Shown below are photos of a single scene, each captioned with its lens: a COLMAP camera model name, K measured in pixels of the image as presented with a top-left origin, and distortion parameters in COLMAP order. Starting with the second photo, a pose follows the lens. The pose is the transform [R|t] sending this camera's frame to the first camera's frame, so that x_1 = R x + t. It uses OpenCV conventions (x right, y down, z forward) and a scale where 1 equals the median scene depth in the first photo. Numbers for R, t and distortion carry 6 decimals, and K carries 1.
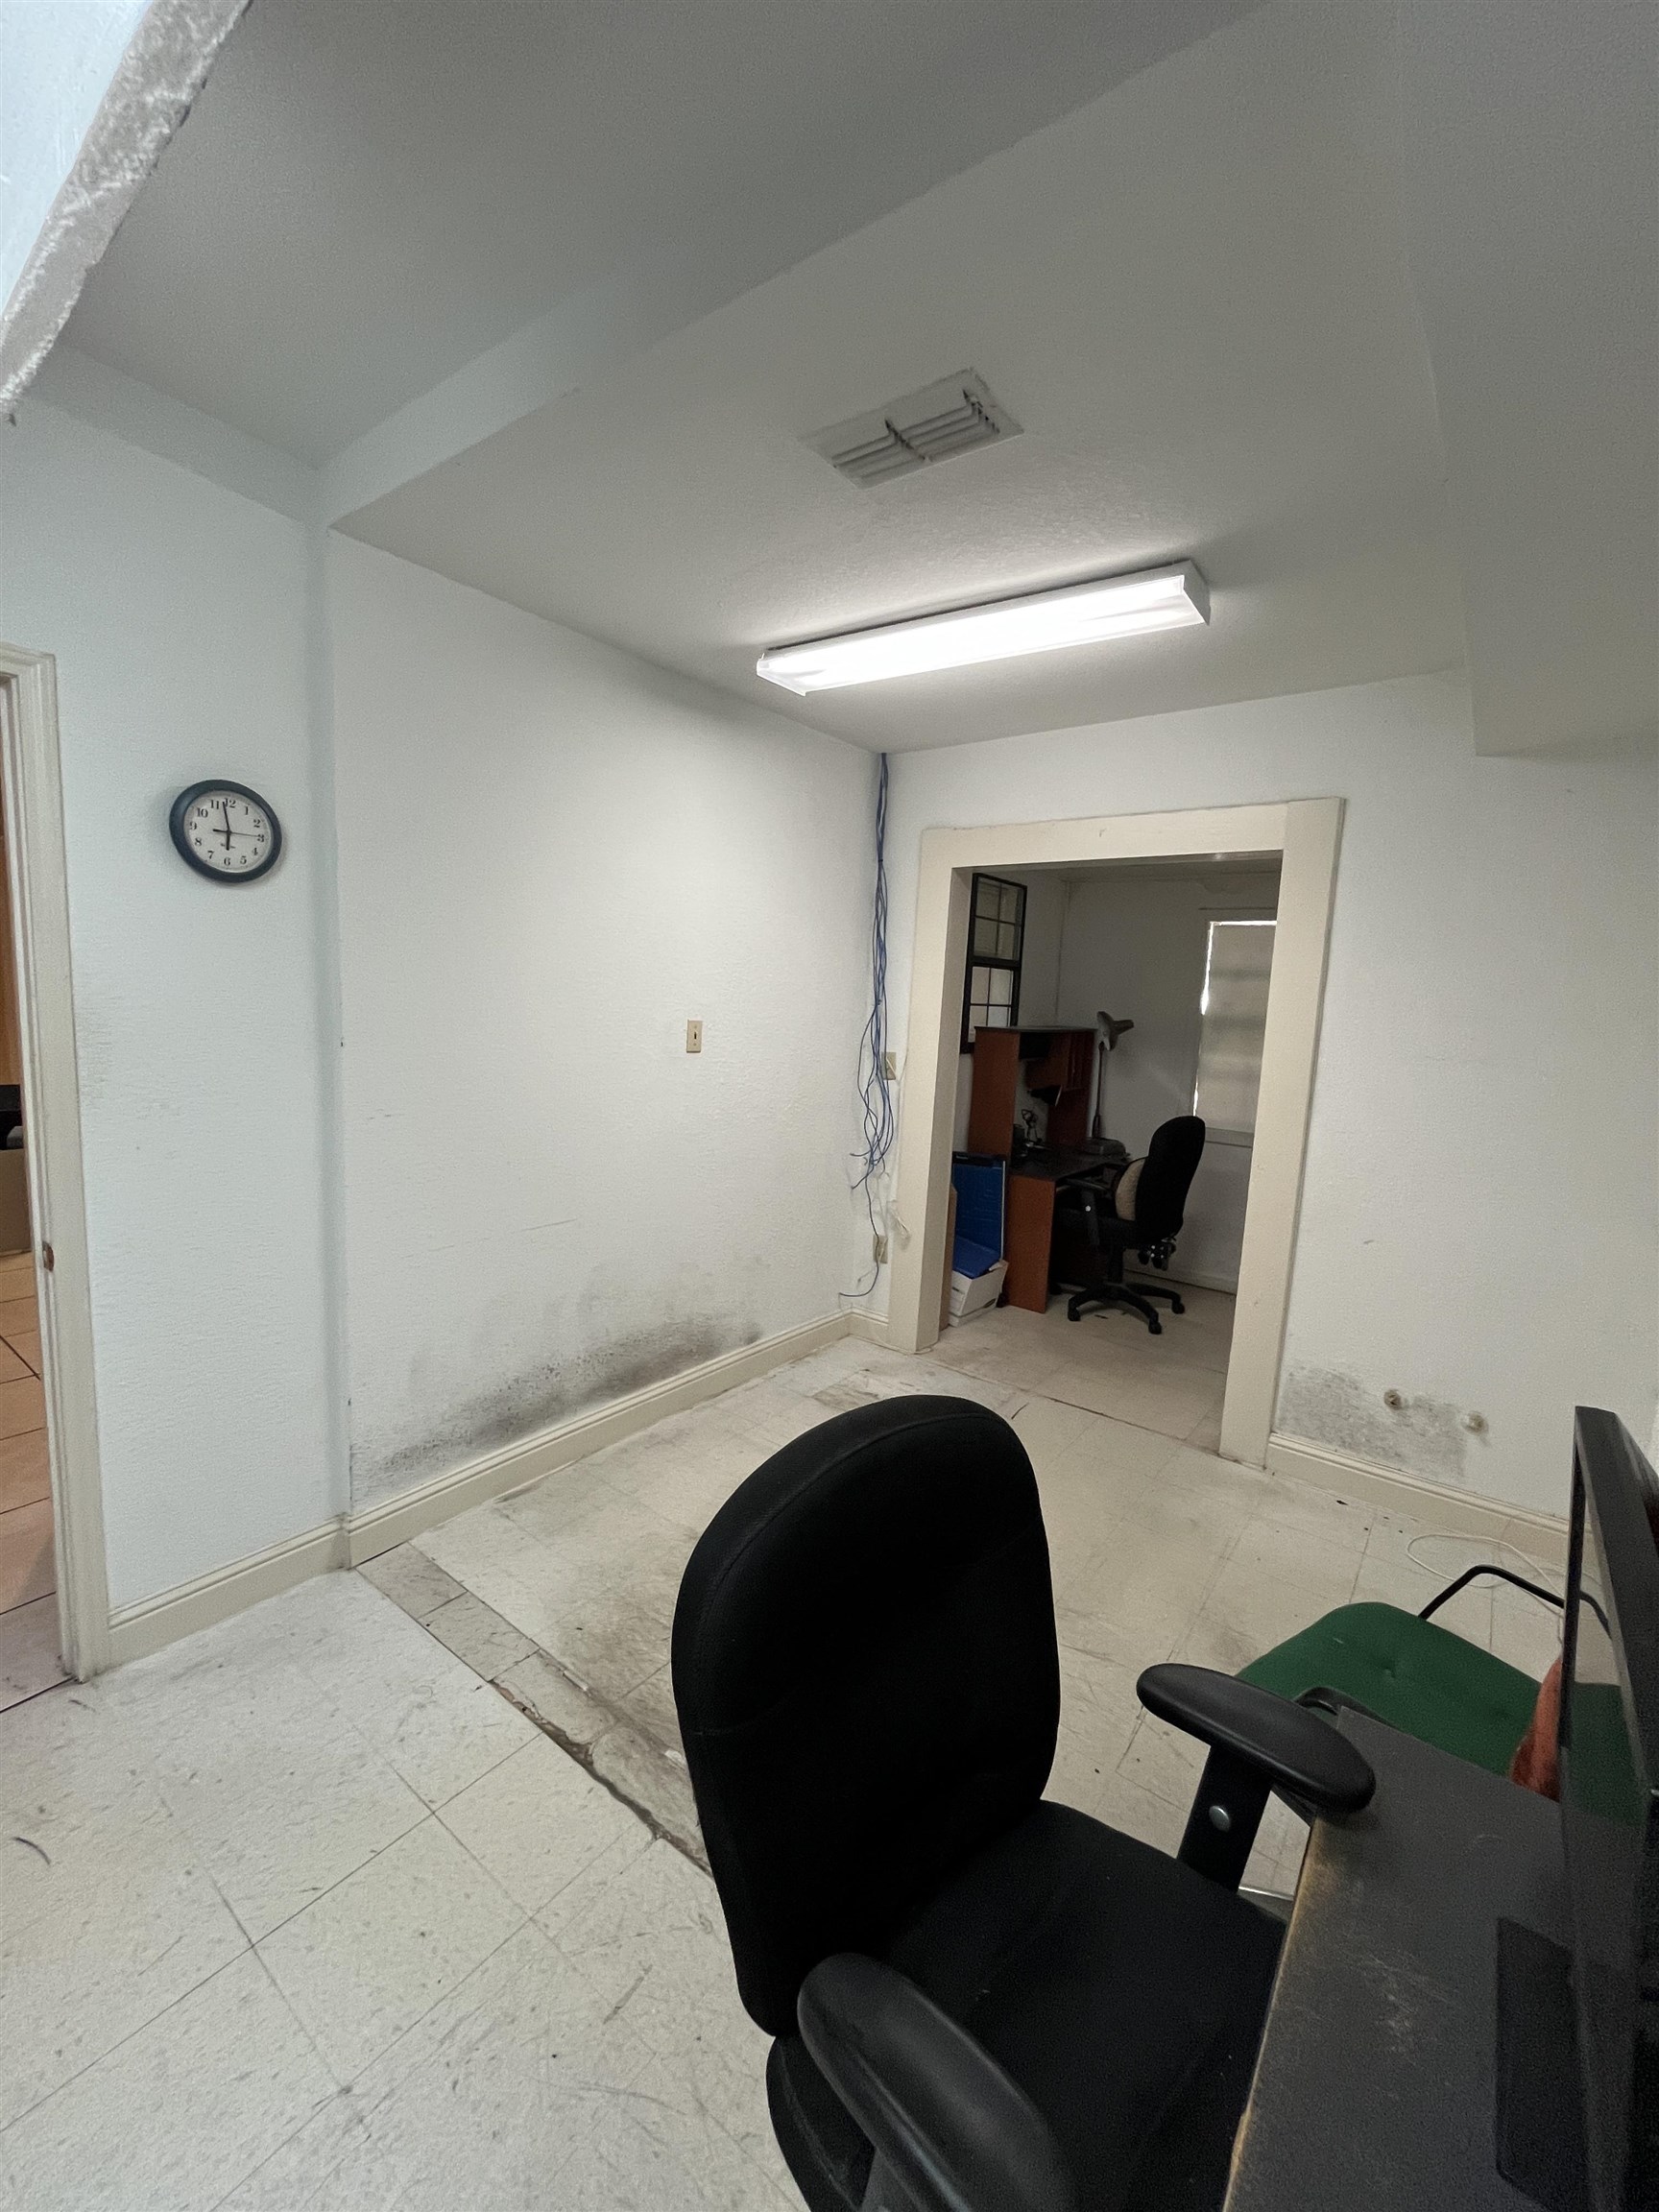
lens RADIAL K [[901.0, 0, 829.5], [0, 901.0, 1106.0], [0, 0, 1]] dist [0.000237, 0.000671]
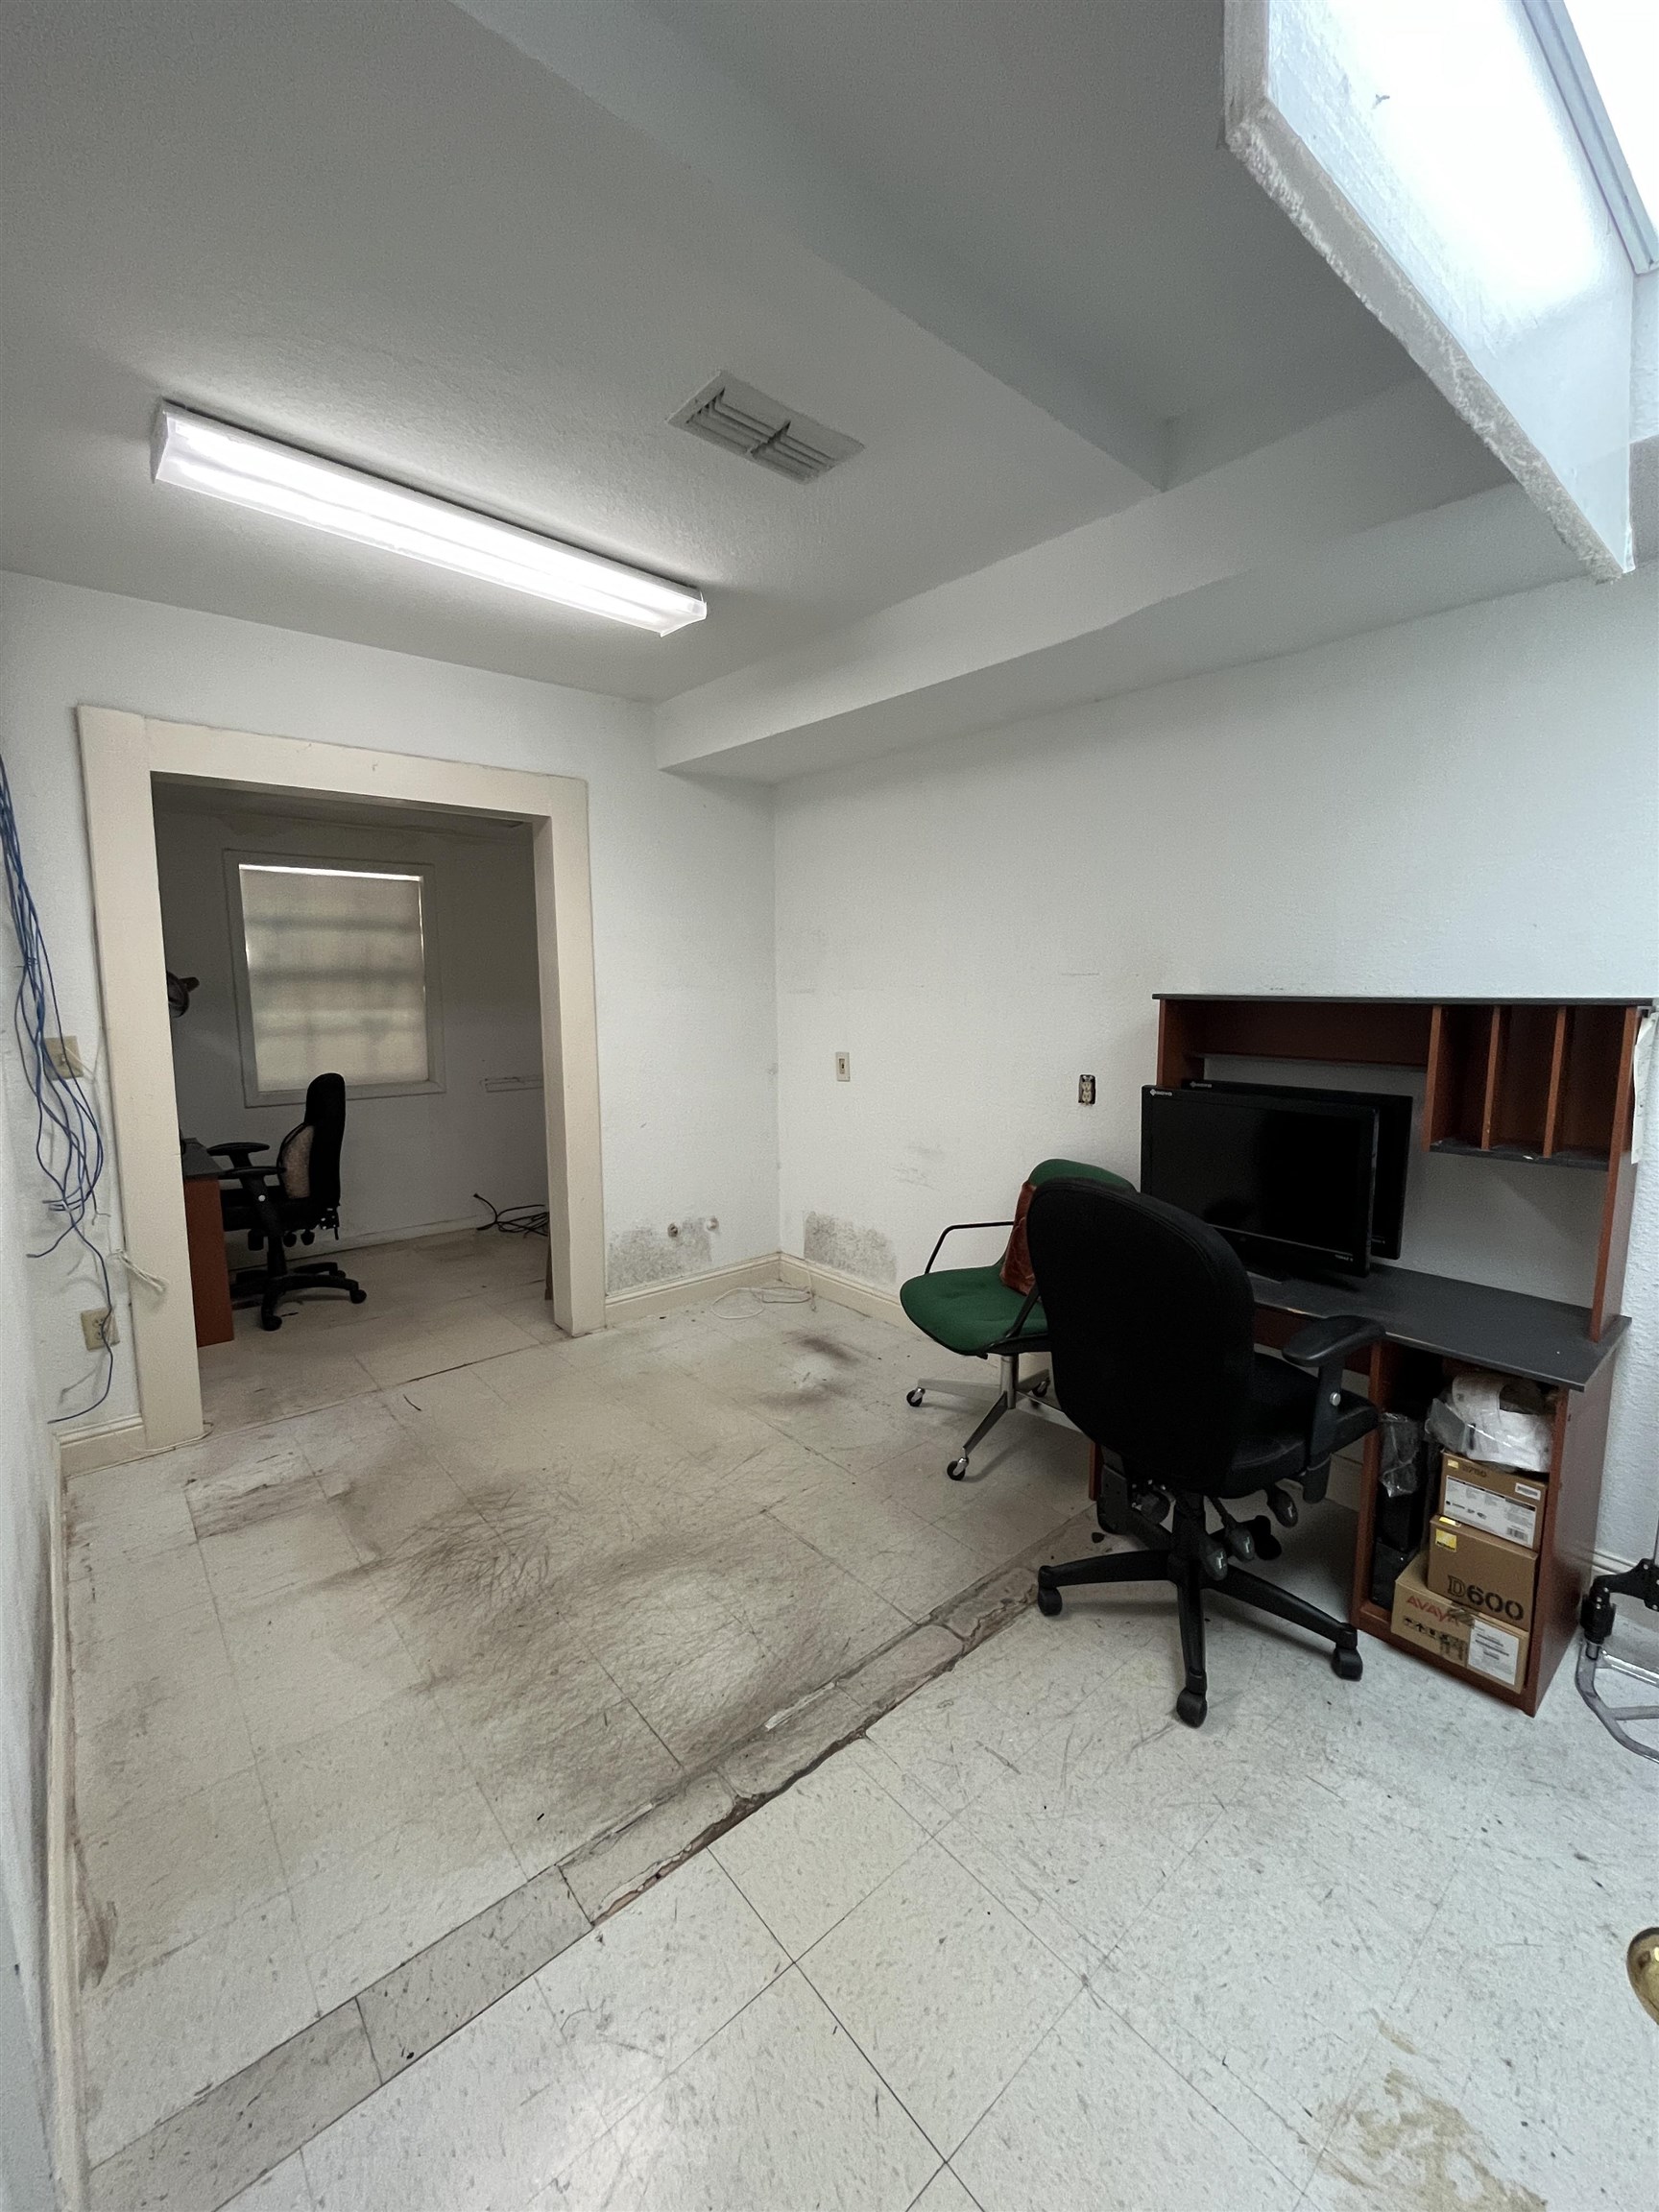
lens RADIAL K [[901.0, 0, 829.5], [0, 901.0, 1106.0], [0, 0, 1]] dist [0.000237, 0.000671]
pose [[0.207854, -0.182883, 0.960911, -0.698498], [0.136892, 0.978137, 0.156550, -0.055408], [-0.968534, 0.099002, 0.228345, 0.465305]]
